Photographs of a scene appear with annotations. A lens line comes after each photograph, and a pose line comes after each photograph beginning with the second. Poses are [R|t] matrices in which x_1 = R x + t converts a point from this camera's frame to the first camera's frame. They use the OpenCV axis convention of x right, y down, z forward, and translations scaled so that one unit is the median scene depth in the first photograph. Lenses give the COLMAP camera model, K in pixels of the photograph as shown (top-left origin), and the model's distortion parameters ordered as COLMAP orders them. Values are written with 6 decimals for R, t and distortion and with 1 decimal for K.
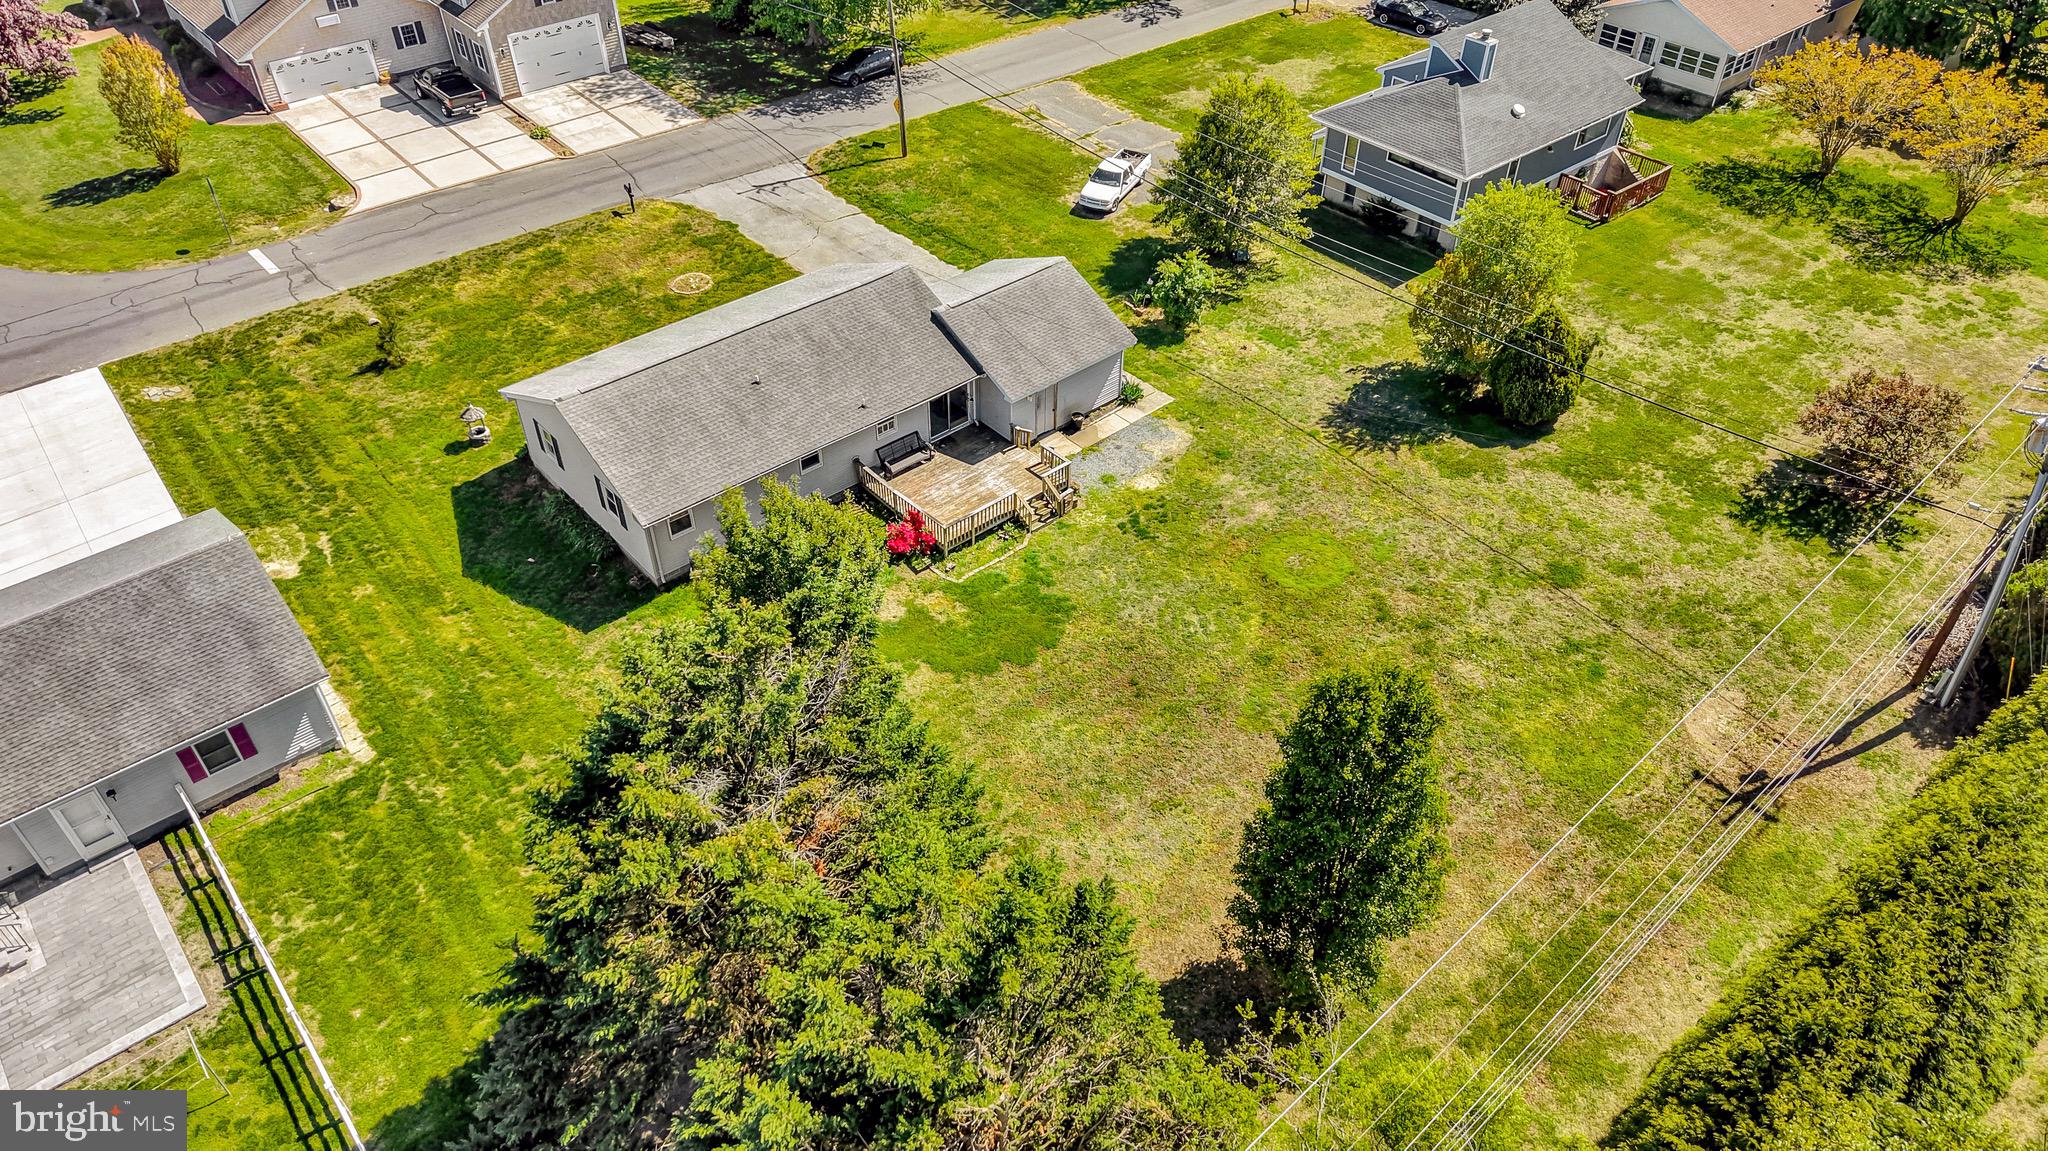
lens RADIAL K [[1367.7, 0, 1021.2], [0, 1367.7, 561.1], [0, 0, 1]] dist [0.045561, -0.053312]
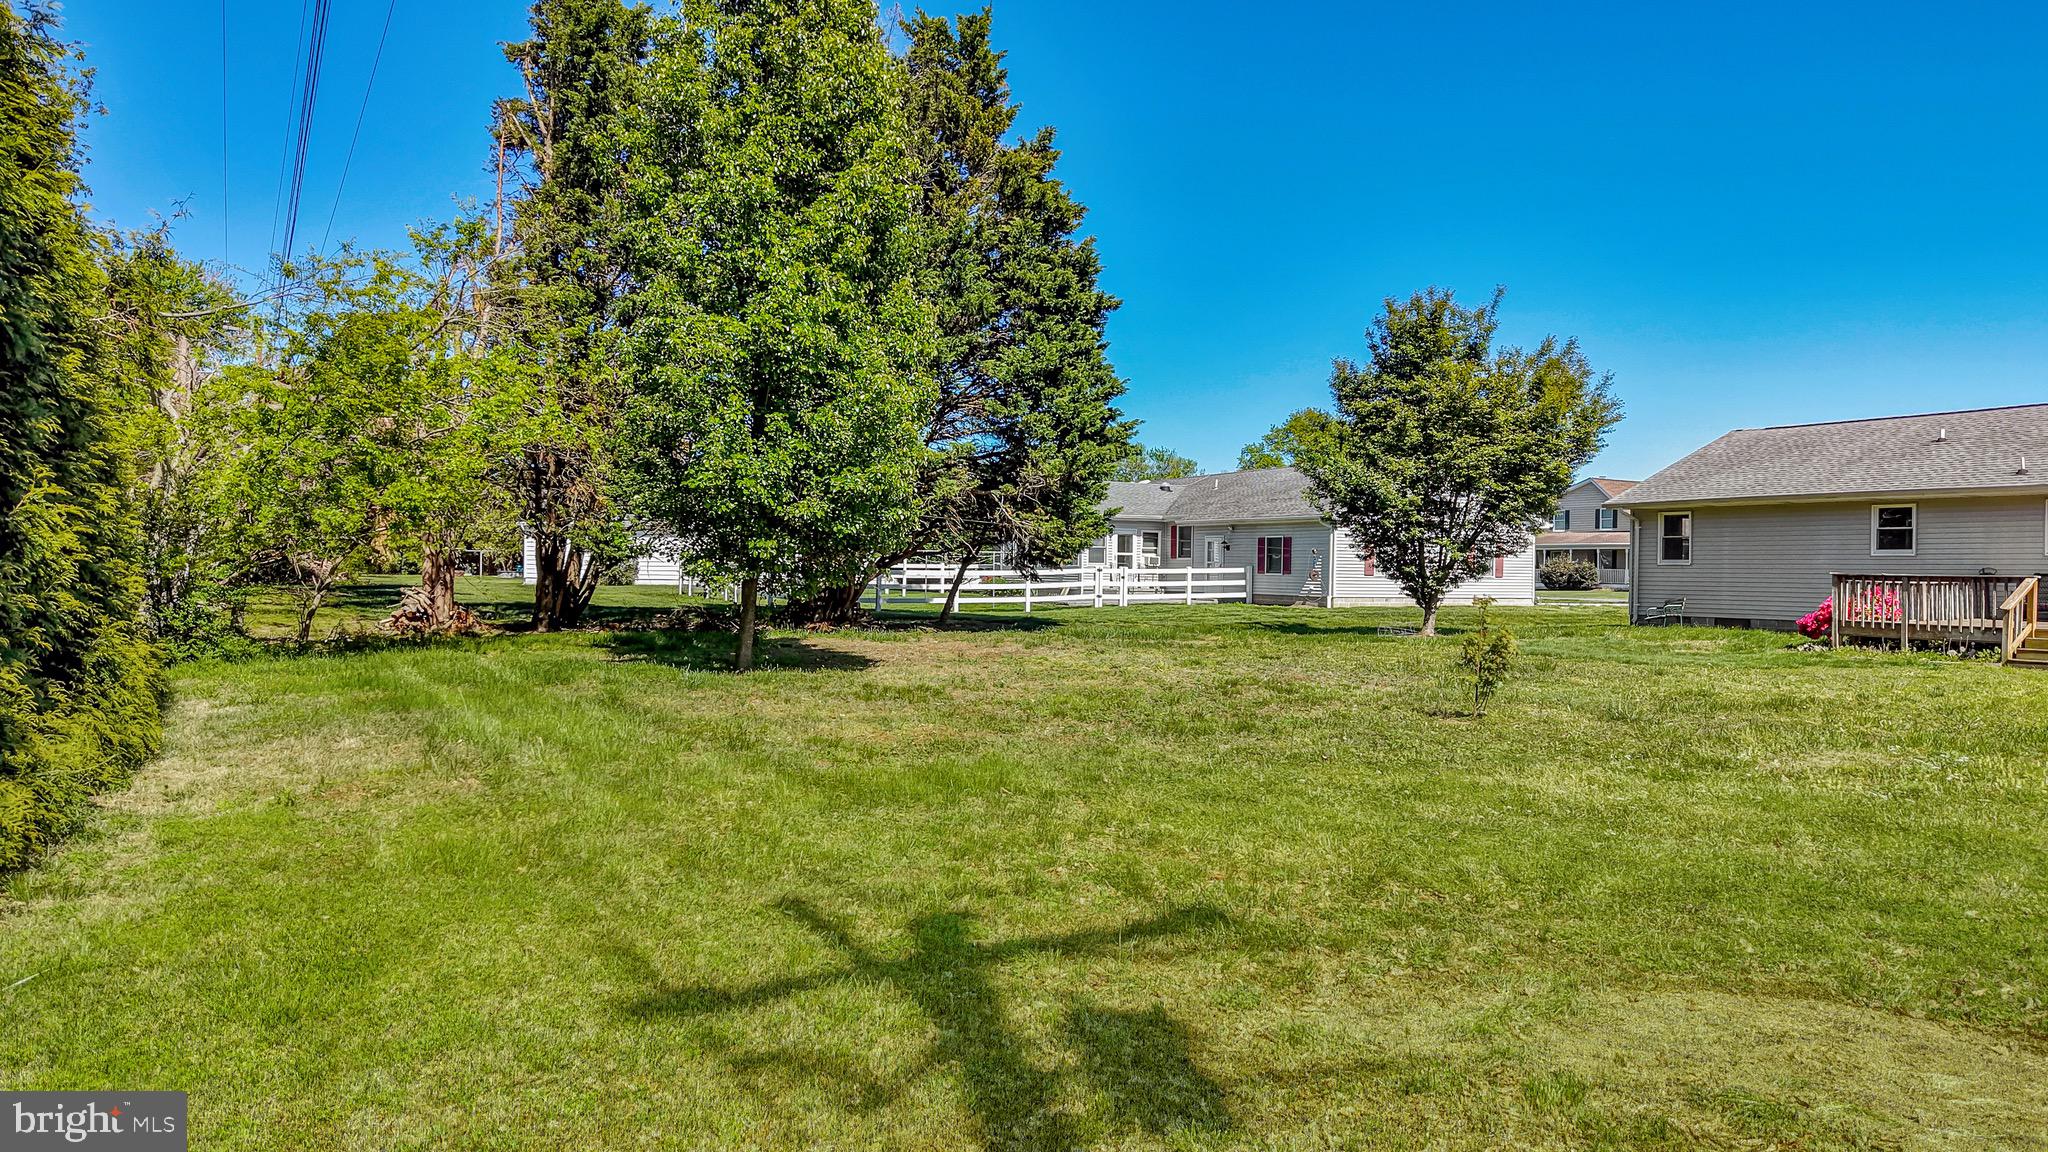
lens RADIAL K [[1367.7, 0, 1023.0], [0, 1367.7, 580.2], [0, 0, 1]] dist [0.045561, -0.053312]
pose [[-0.213935, -0.000980, -0.976848, 0.383032], [-0.639479, 0.756085, 0.139291, 0.074947], [0.738444, 0.654472, -0.162379, 0.602877]]
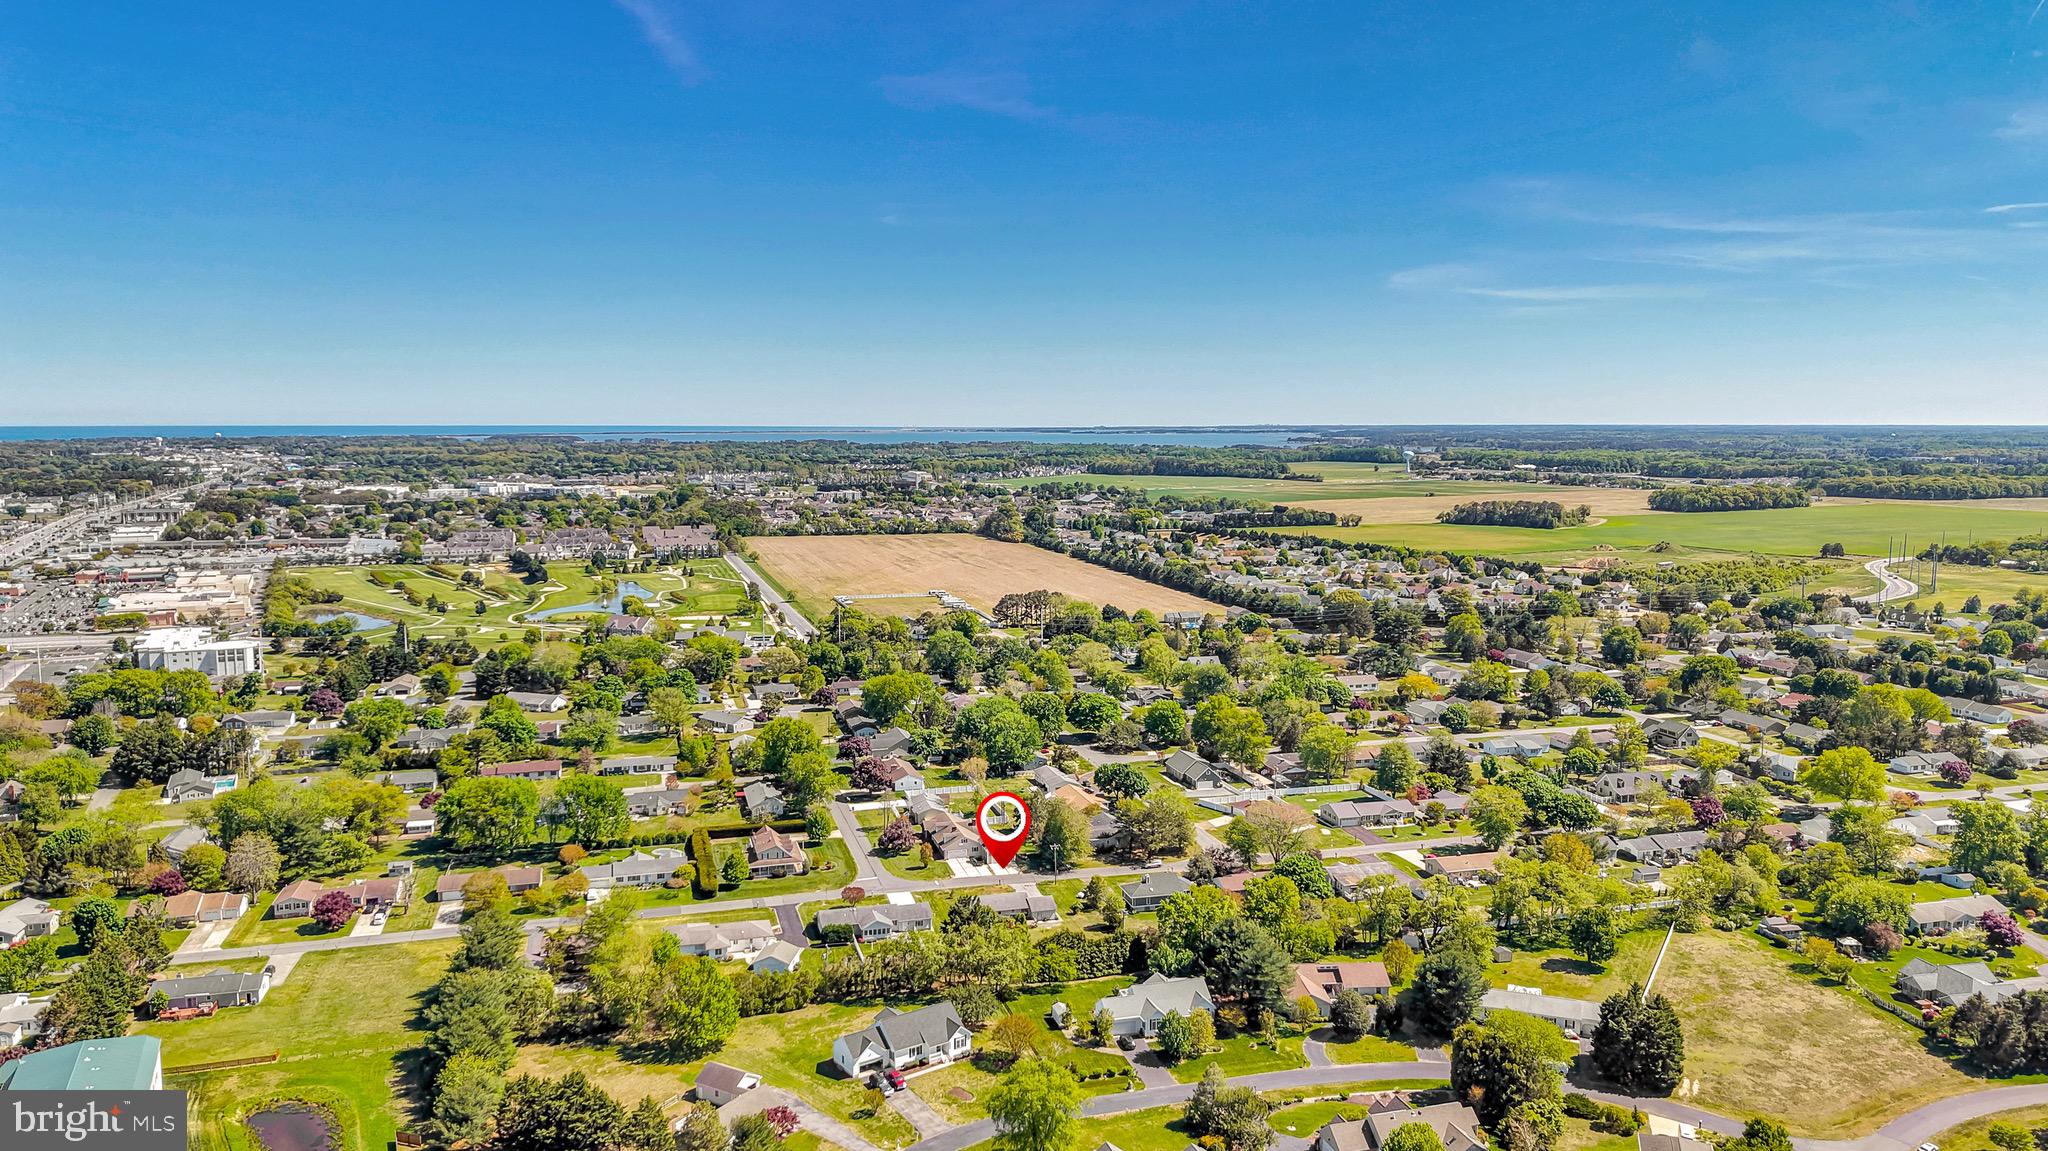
lens RADIAL K [[1367.7, 0, 1023.7], [0, 1367.7, 573.9], [0, 0, 1]] dist [0.045561, -0.053312]
pose [[0.905092, 0.042564, -0.423079, 1.986517], [-0.269002, 0.827883, -0.492187, 1.327619], [0.329311, 0.559284, 0.760760, -3.661184]]
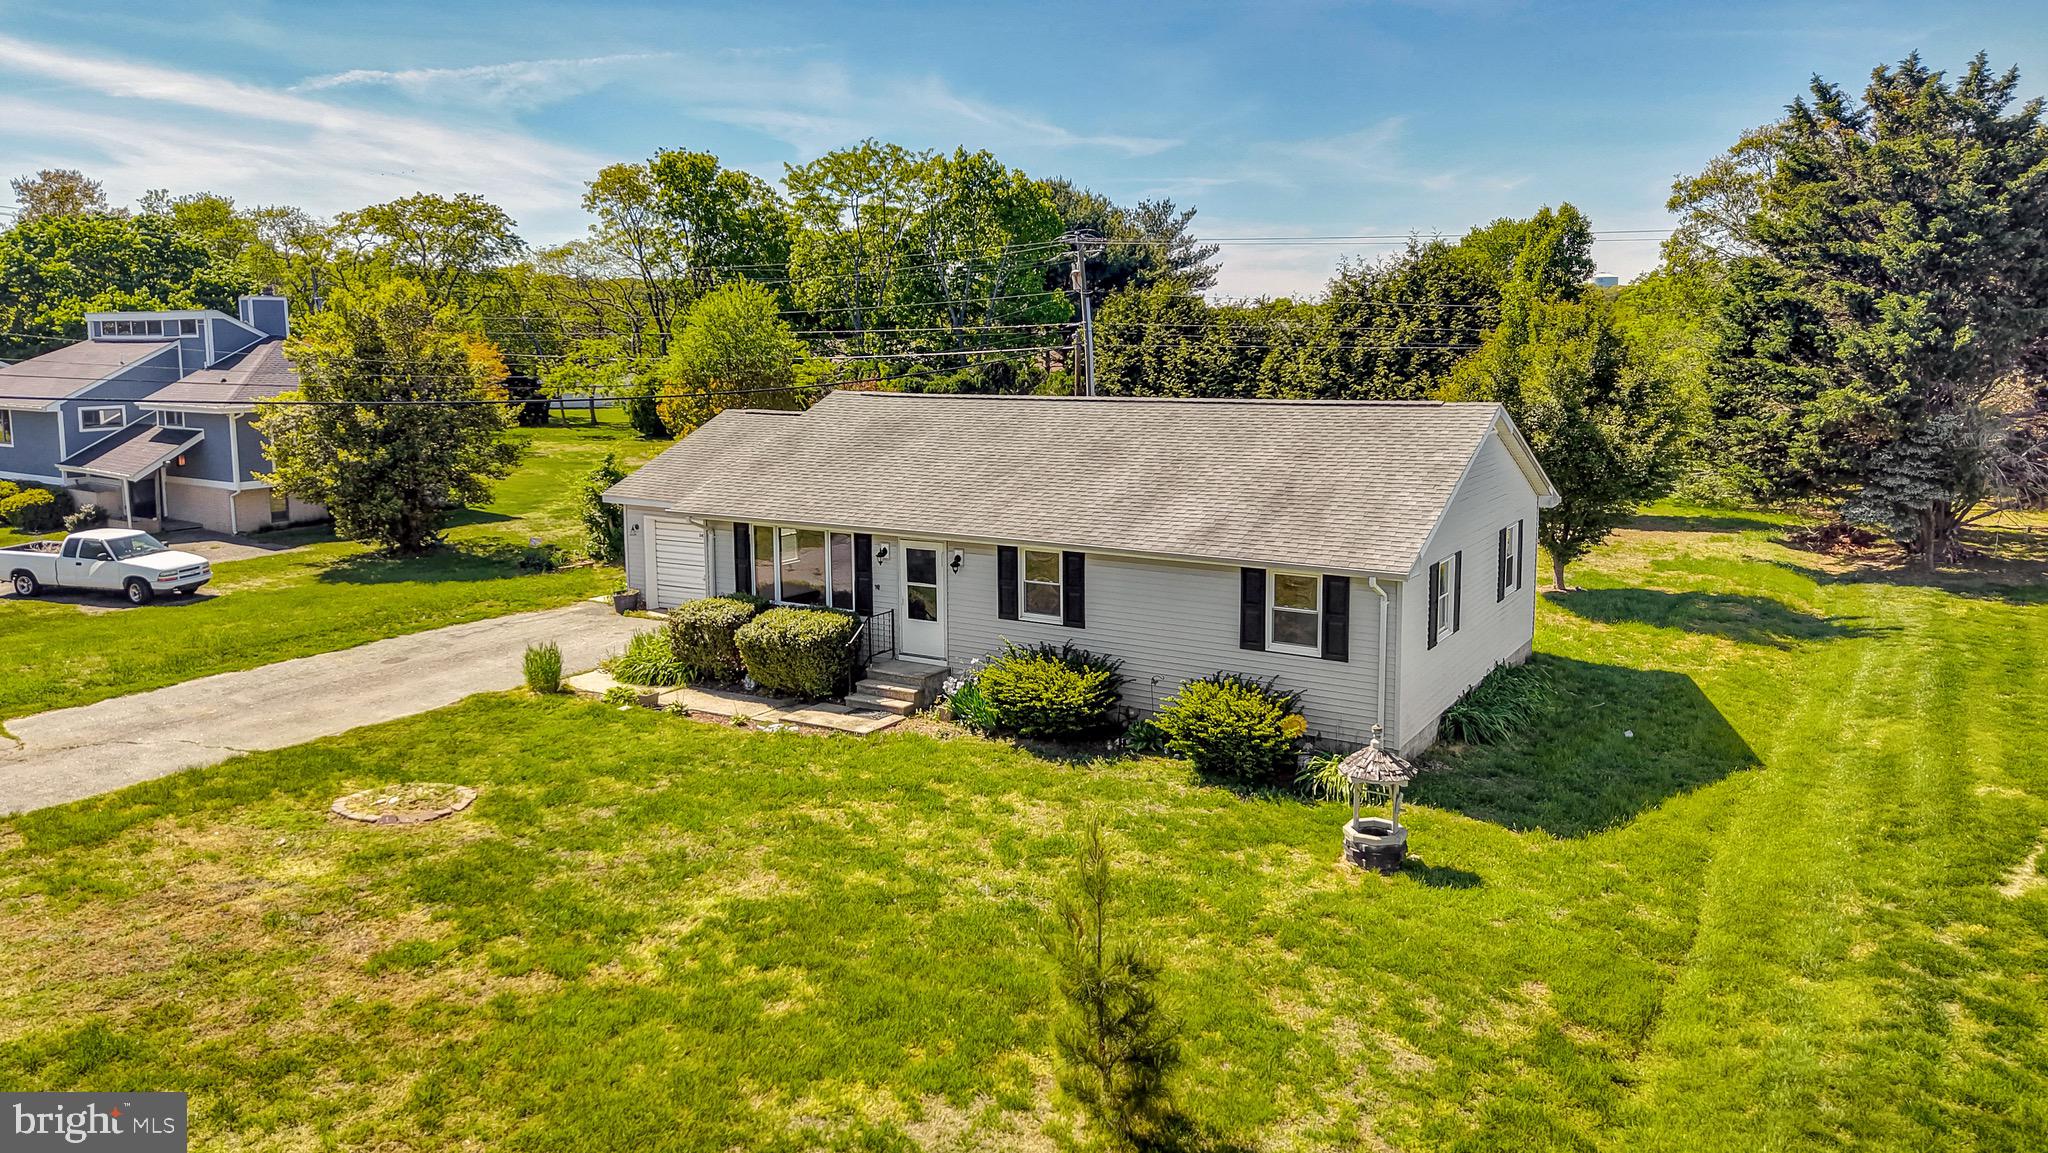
lens RADIAL K [[1367.7, 0, 1016.1], [0, 1367.7, 579.2], [0, 0, 1]] dist [0.045561, -0.053312]
pose [[-0.301684, -0.170096, 0.938112, -0.537383], [0.618544, 0.713856, 0.328349, -0.241009], [-0.725528, 0.679321, -0.110147, 0.846984]]
